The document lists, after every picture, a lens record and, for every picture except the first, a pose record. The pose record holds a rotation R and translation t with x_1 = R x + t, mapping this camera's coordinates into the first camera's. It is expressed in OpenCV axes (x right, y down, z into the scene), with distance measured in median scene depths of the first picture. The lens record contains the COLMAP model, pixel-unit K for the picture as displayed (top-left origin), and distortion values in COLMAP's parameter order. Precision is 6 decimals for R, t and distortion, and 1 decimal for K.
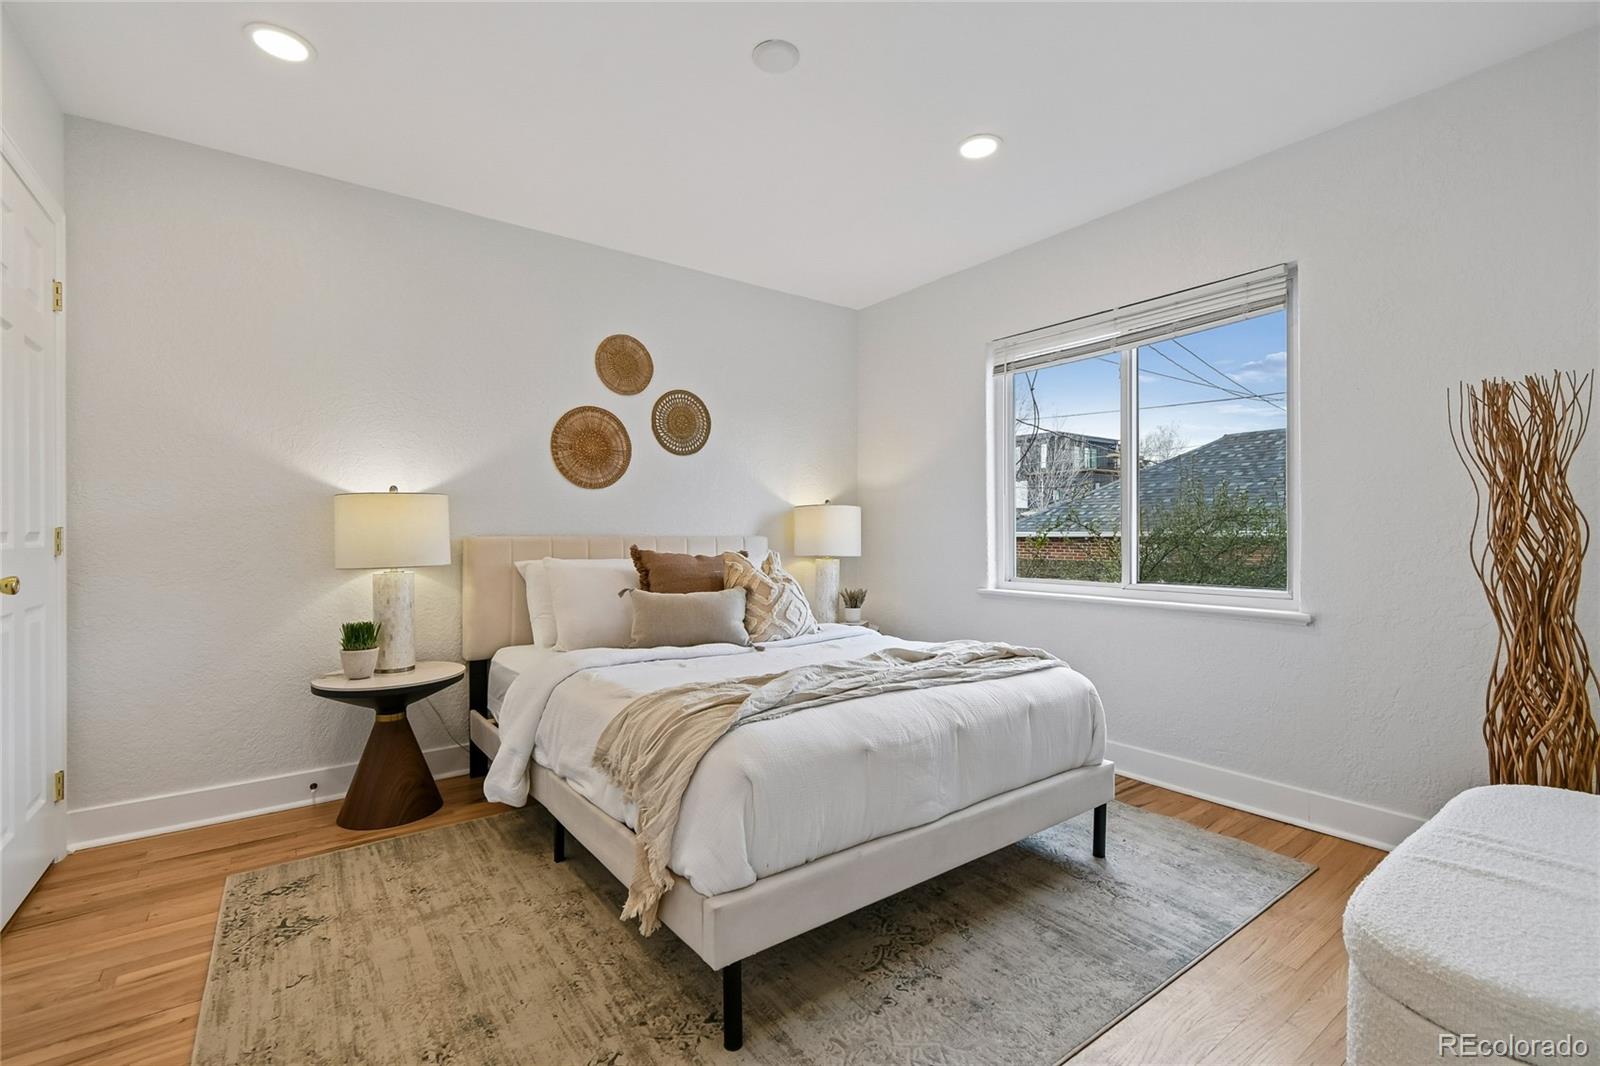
lens RADIAL K [[707.8, 0, 795.9], [0, 707.8, 535.5], [0, 0, 1]] dist [0.002315, -0.003971]
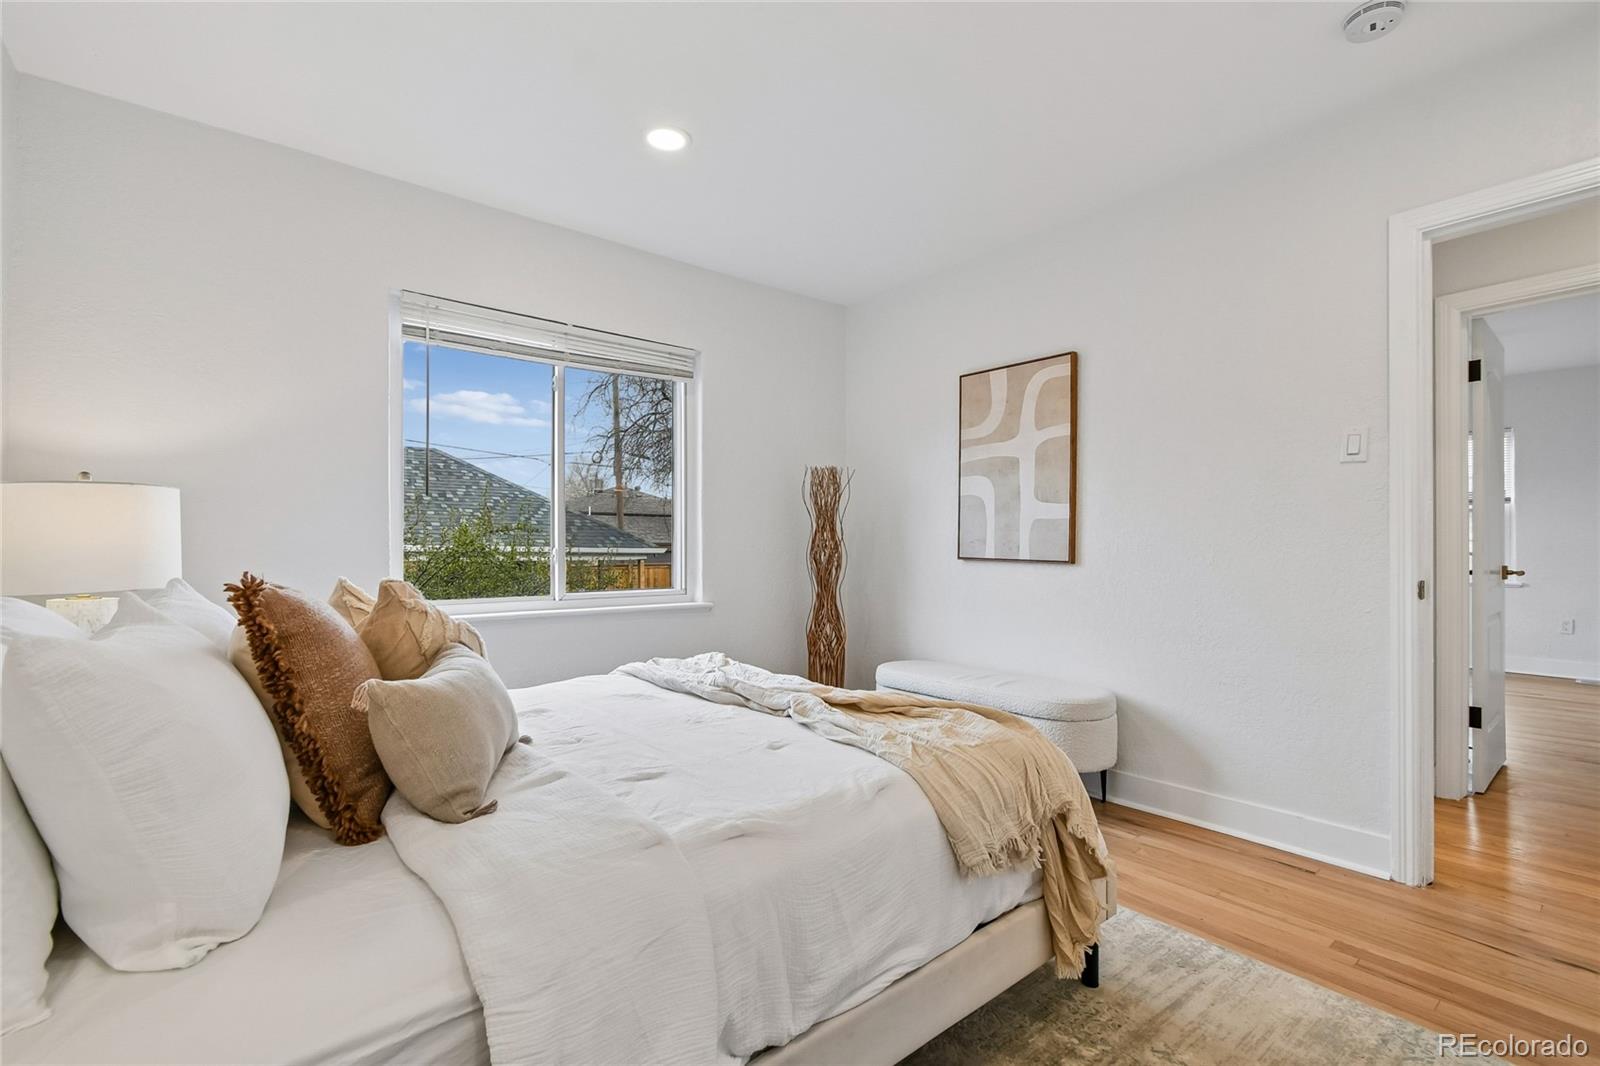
lens RADIAL K [[707.8, 0, 795.9], [0, 707.8, 535.5], [0, 0, 1]] dist [0.002315, -0.003971]
pose [[-0.053269, 0.018959, 0.998400, -0.560080], [0.006167, 0.999807, -0.018657, 0.002555], [-0.998561, 0.005163, -0.053376, 0.716333]]
